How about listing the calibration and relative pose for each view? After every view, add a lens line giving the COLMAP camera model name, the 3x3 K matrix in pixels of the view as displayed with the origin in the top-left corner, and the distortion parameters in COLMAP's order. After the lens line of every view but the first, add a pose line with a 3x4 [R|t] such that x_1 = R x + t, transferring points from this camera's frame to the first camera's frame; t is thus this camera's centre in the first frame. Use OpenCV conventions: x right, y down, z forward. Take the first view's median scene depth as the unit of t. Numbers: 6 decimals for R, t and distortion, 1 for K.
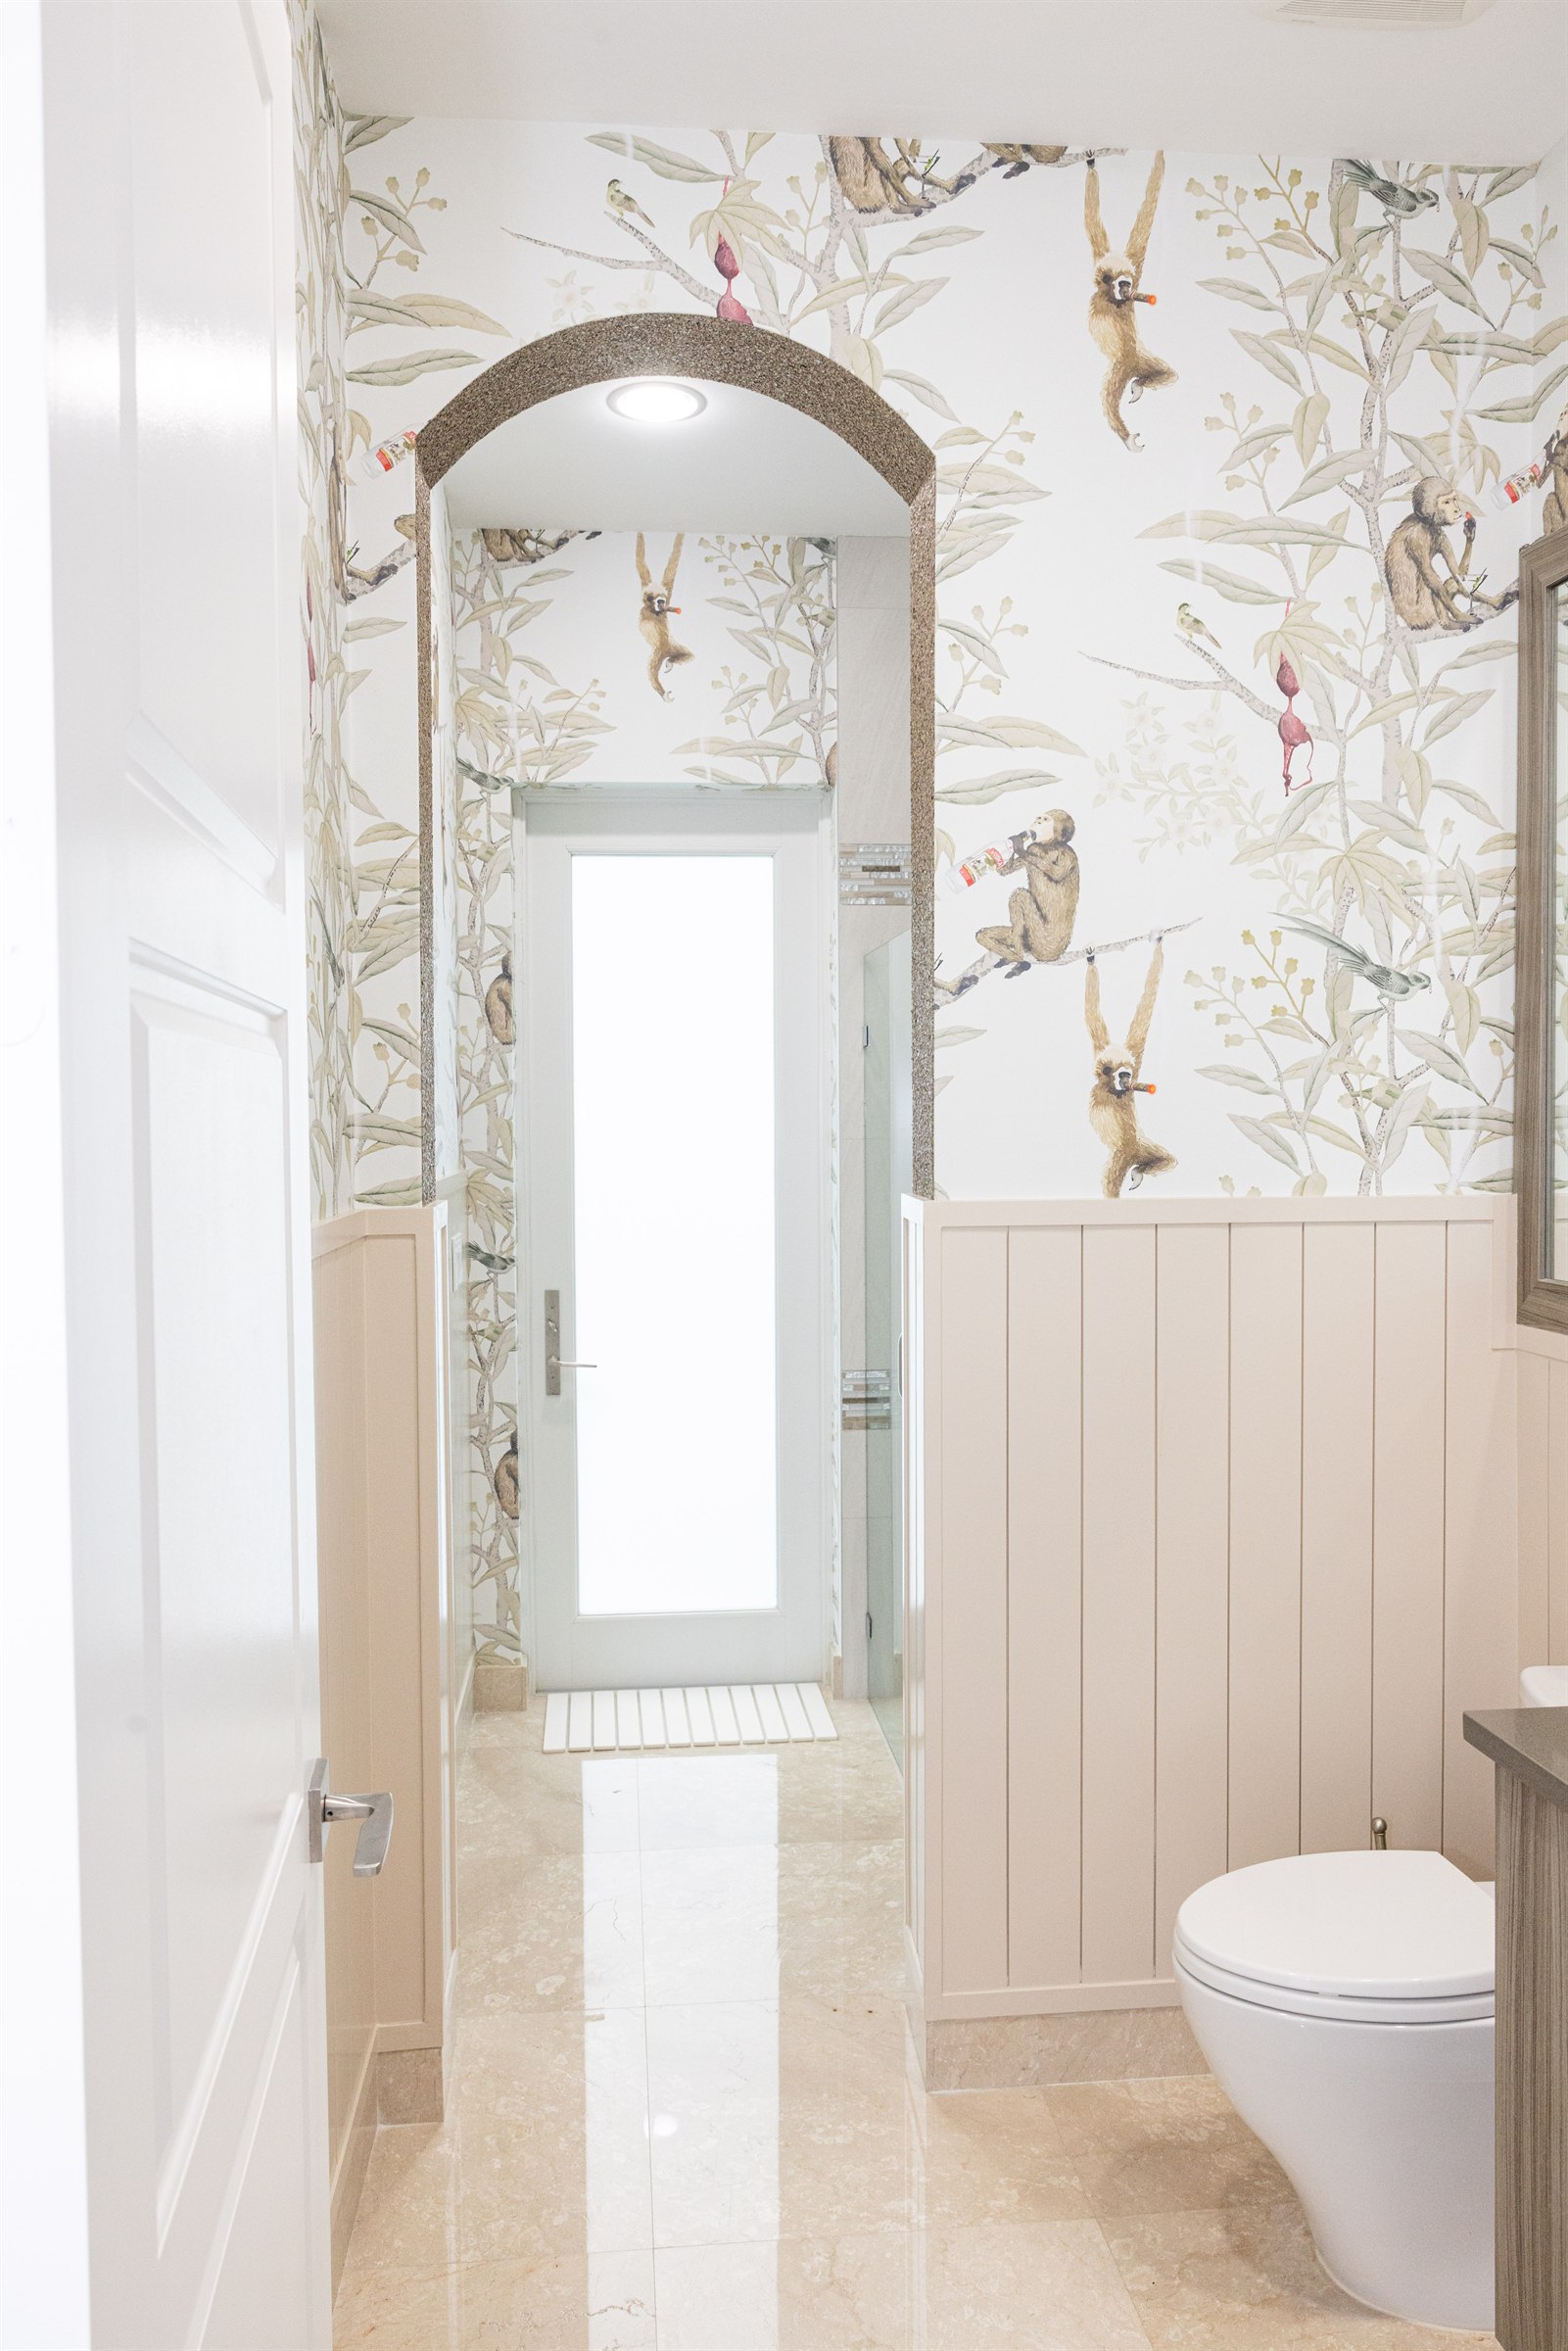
lens RADIAL K [[1666.6, 0, 783.9], [0, 1666.6, 1175.9], [0, 0, 1]] dist [-0.012521, 0.016812]
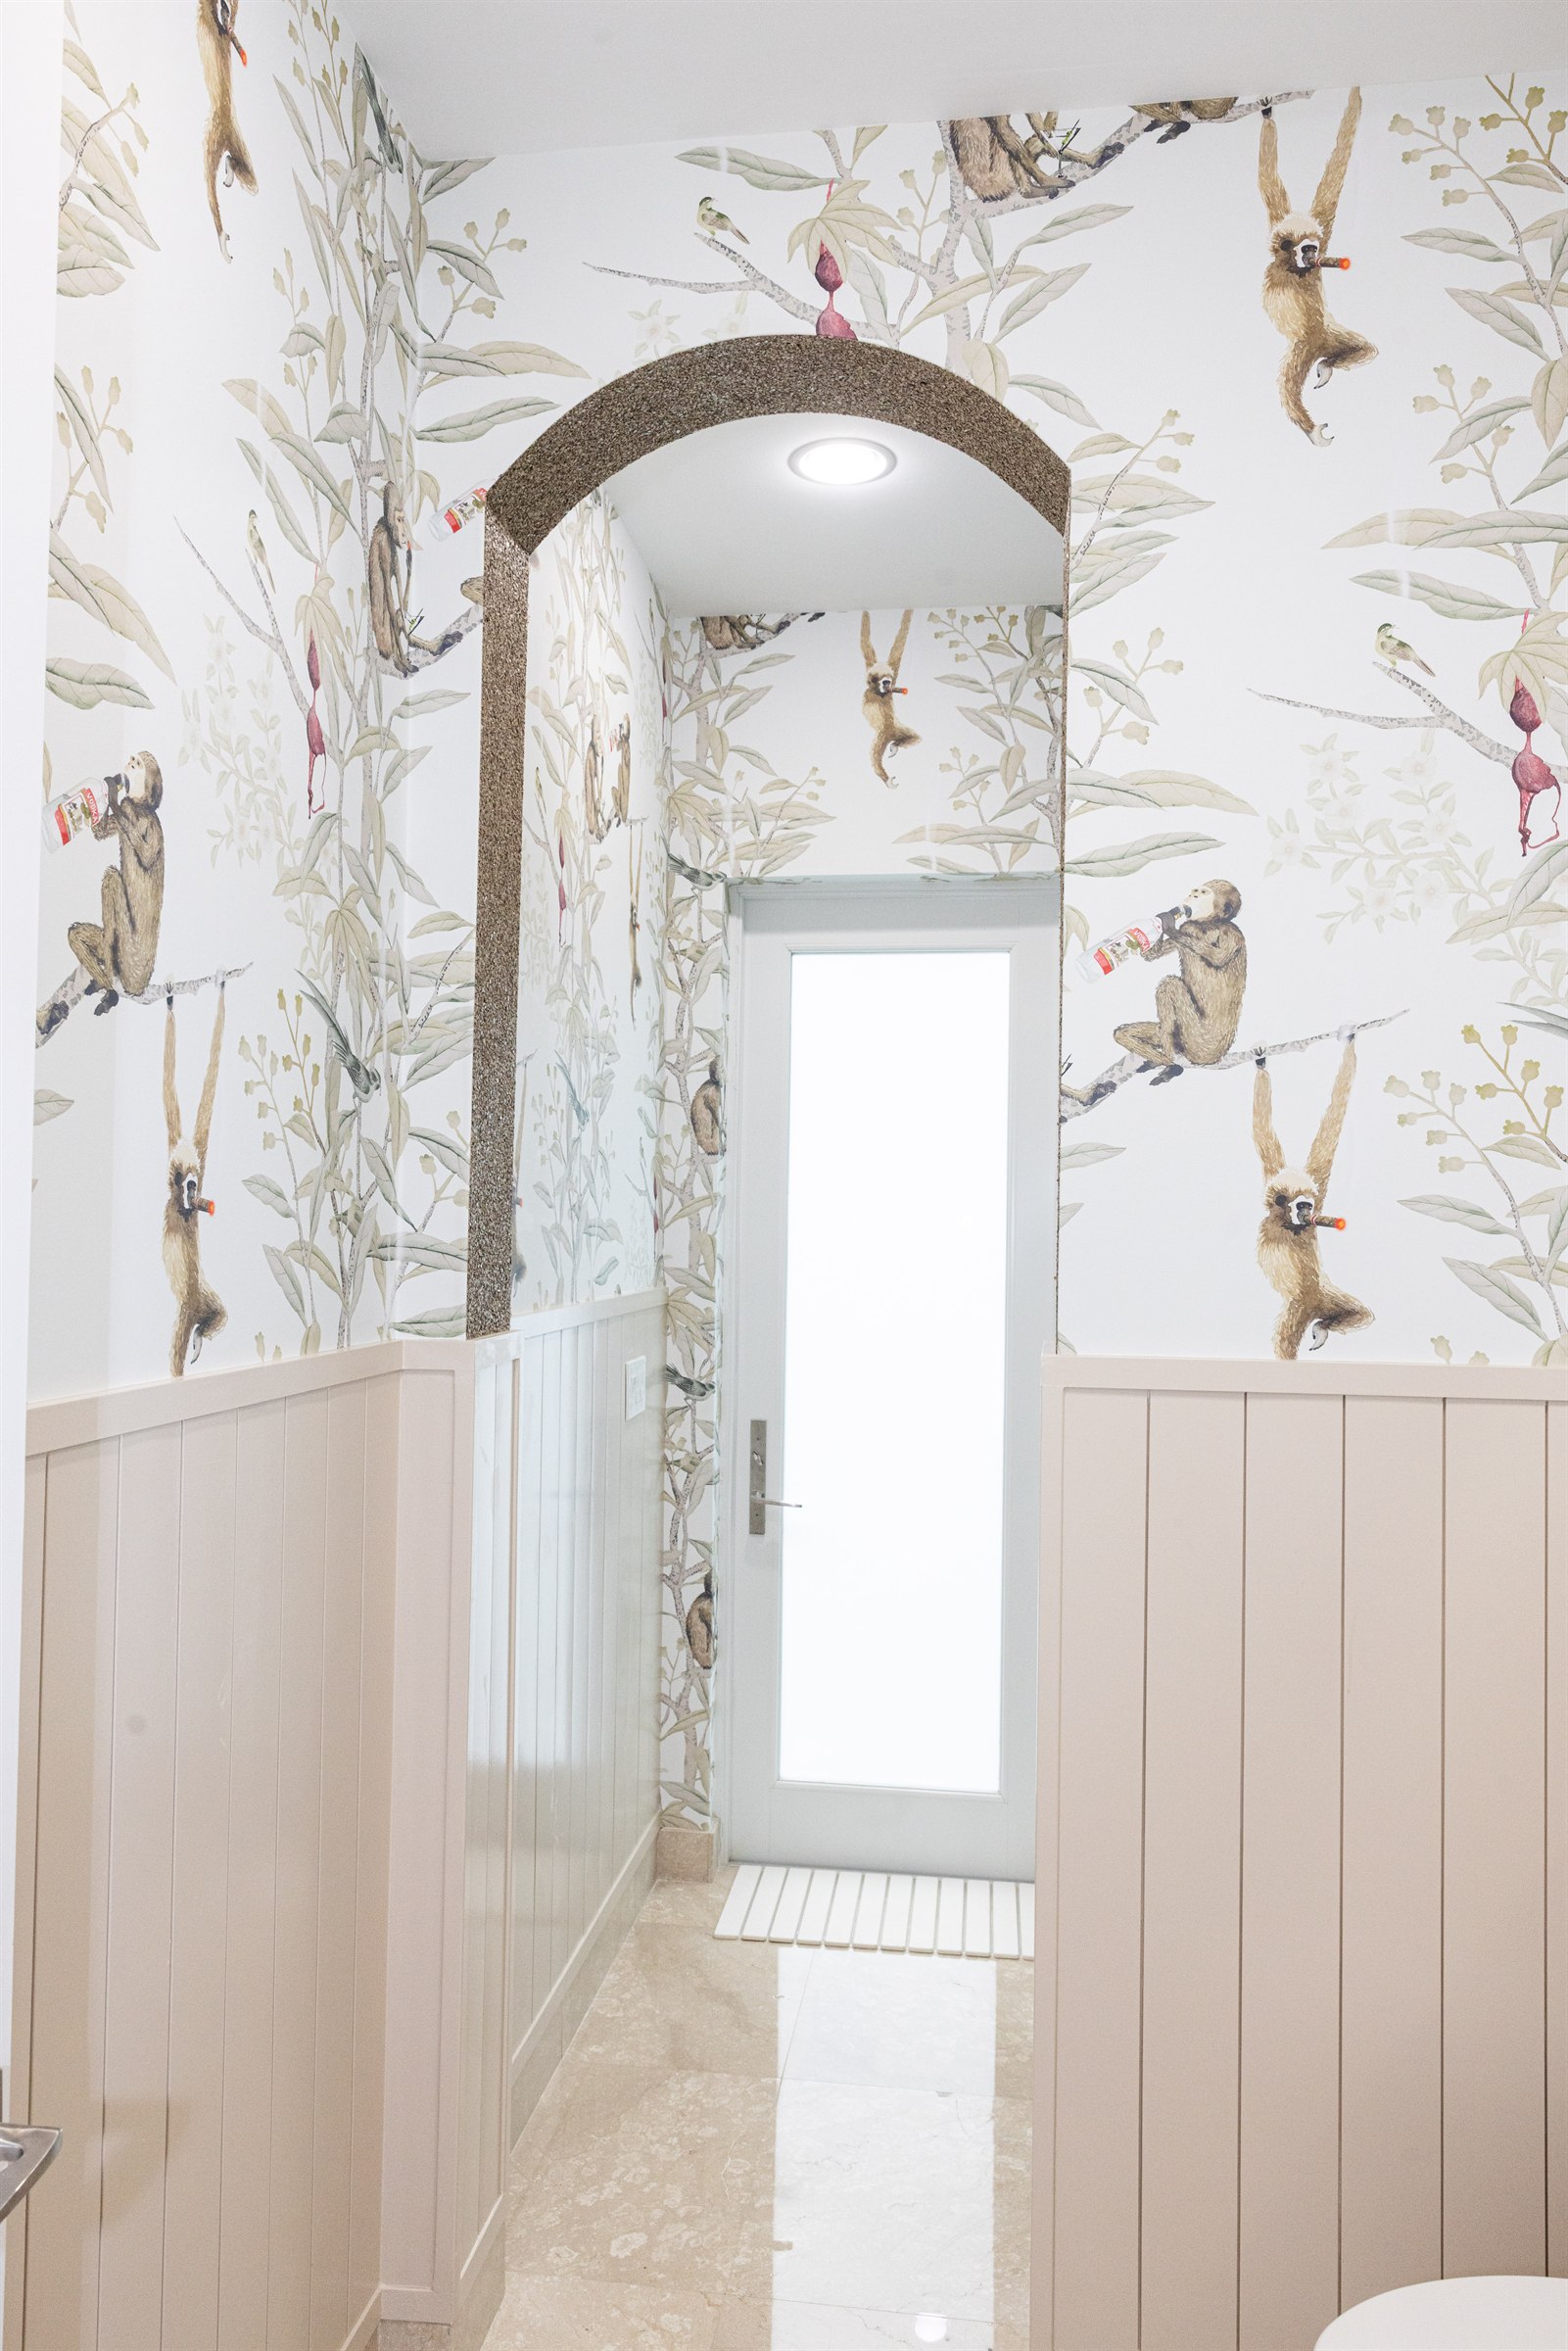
lens RADIAL K [[1666.6, 0, 777.6], [0, 1666.6, 1176.3], [0, 0, 1]] dist [-0.012521, 0.016812]
pose [[0.972543, 0.015523, -0.232207, 0.144999], [-0.030286, 0.997730, -0.060148, -0.019067], [0.230746, 0.065529, 0.970805, 0.165673]]
